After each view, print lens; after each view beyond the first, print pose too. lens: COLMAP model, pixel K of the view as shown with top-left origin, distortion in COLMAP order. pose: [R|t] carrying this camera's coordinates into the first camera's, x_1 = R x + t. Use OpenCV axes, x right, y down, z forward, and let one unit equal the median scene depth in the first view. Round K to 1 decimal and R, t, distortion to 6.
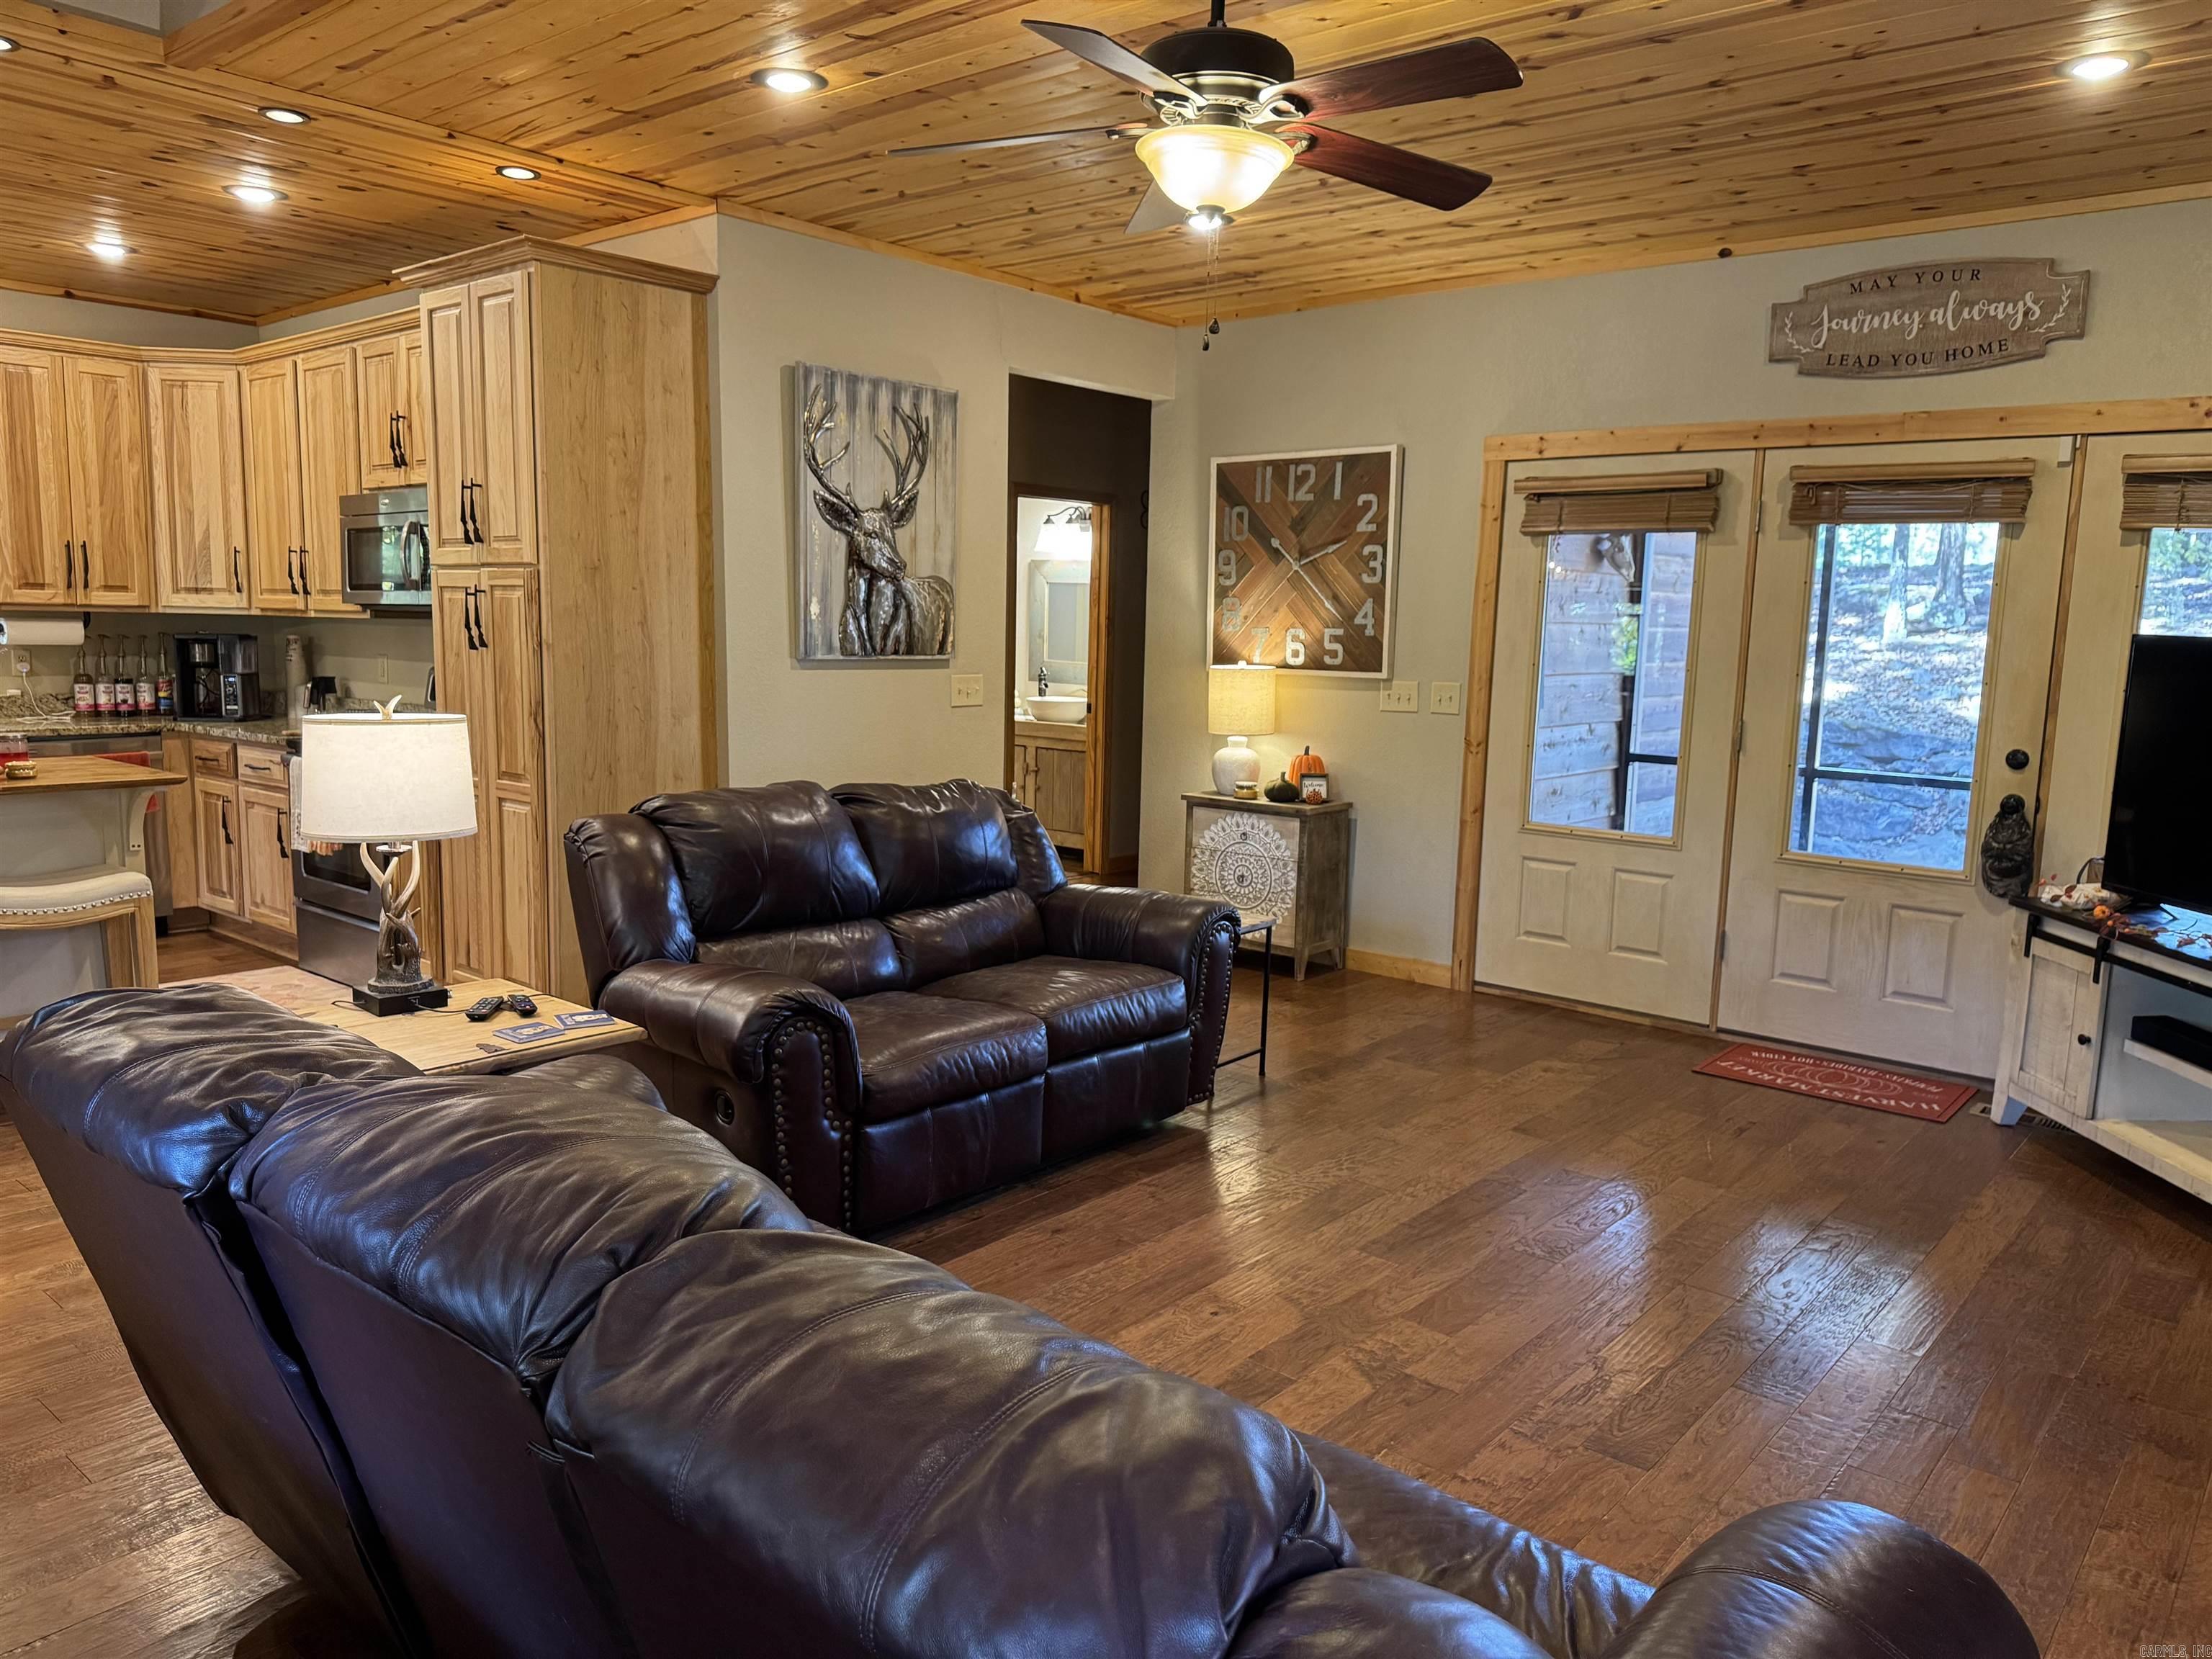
lens RADIAL K [[1581.5, 0, 1100.6], [0, 1581.5, 821.8], [0, 0, 1]] dist [0.093672, -0.109970]
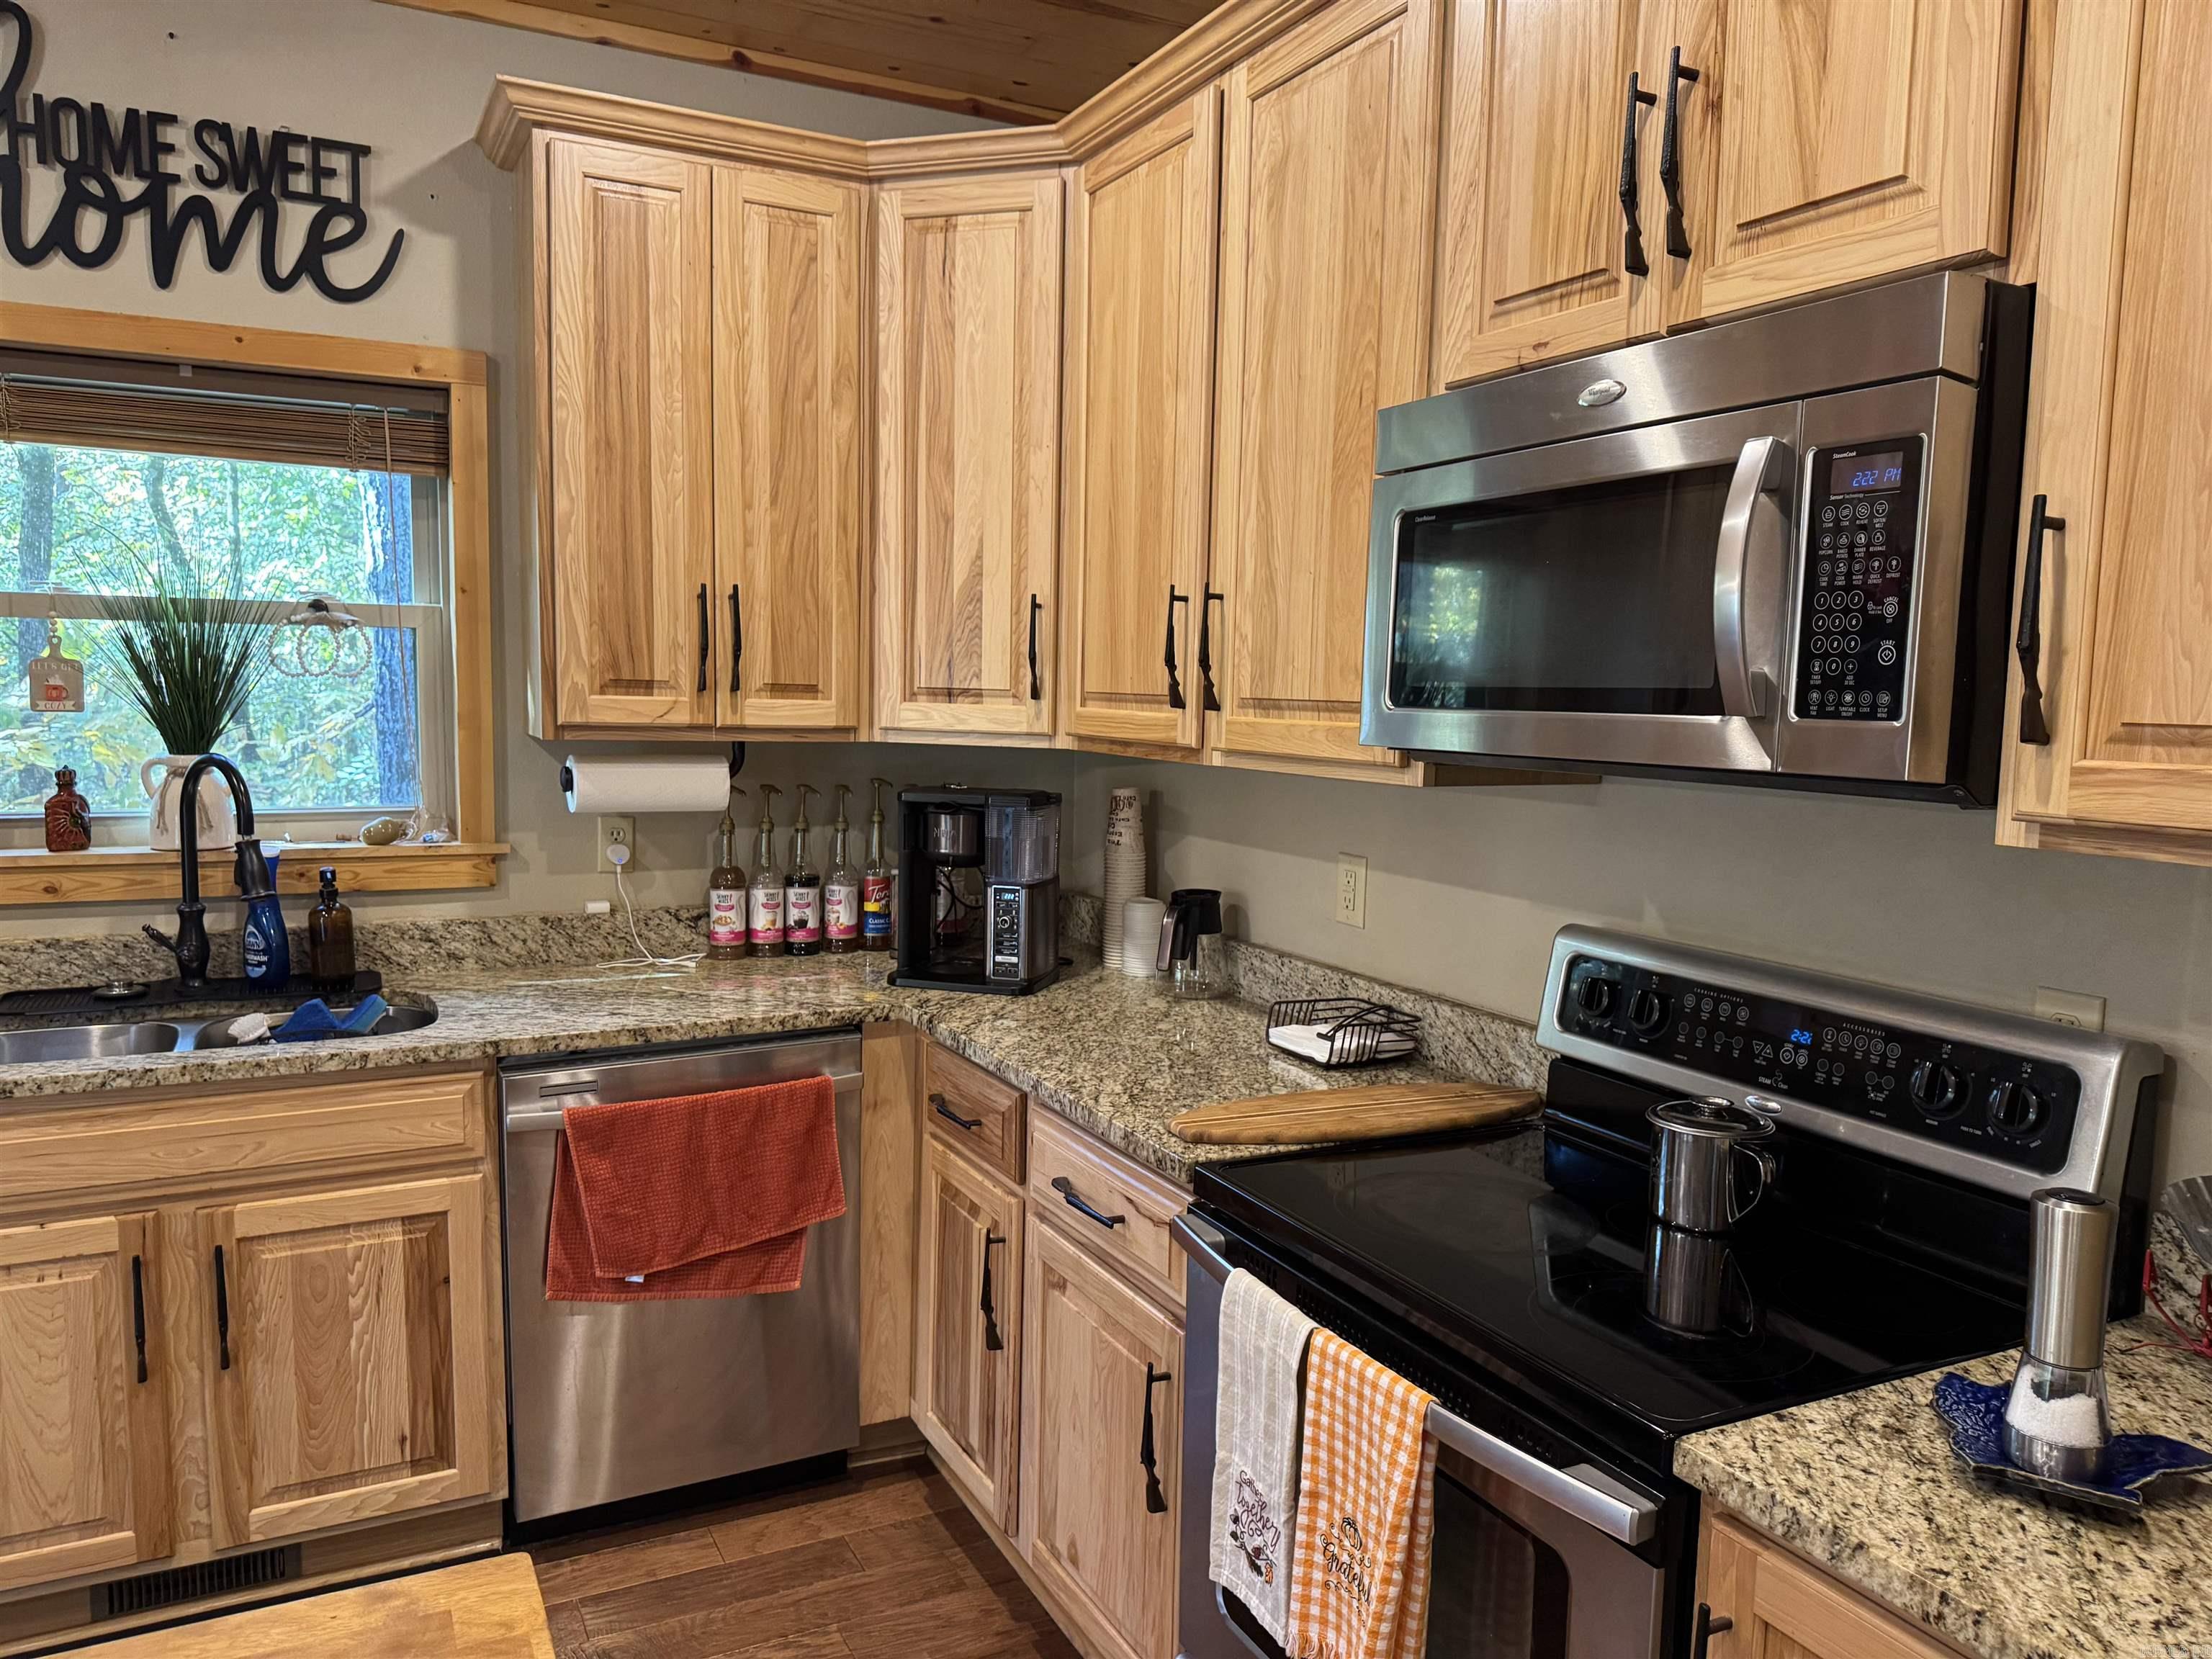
lens RADIAL K [[1562.0, 0, 1089.6], [0, 1562.0, 842.8], [0, 0, 1]] dist [0.076026, -0.094663]
pose [[0.923653, 0.039547, -0.381184, -0.363561], [-0.050616, 0.998536, -0.019053, -0.097414], [0.379872, 0.036893, 0.924303, 0.625060]]
